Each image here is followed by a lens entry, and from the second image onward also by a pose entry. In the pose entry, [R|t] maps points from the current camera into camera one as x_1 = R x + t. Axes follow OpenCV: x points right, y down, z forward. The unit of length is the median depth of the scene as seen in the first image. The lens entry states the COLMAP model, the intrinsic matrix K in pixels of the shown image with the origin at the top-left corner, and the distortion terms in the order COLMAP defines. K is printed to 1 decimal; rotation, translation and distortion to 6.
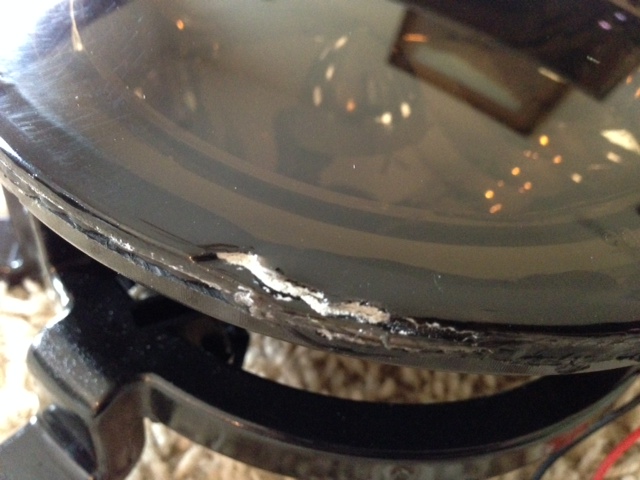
lens RADIAL K [[611.3, 0, 325.7], [0, 611.3, 240.2], [0, 0, 1]] dist [0.006549, 0.000000]
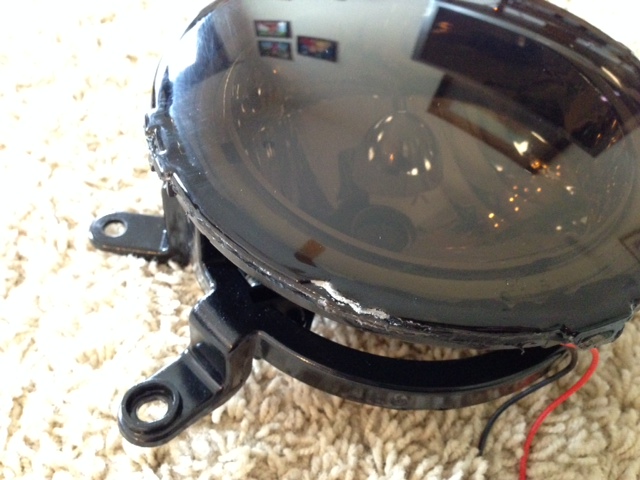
lens RADIAL K [[611.3, 0, 315.3], [0, 611.3, 236.2], [0, 0, 1]] dist [0.006549, 0.000000]
pose [[0.992872, 0.062840, -0.101276, 0.028424], [-0.056469, 0.996313, 0.064591, -0.174787], [0.104961, -0.058411, 0.992759, -0.713602]]
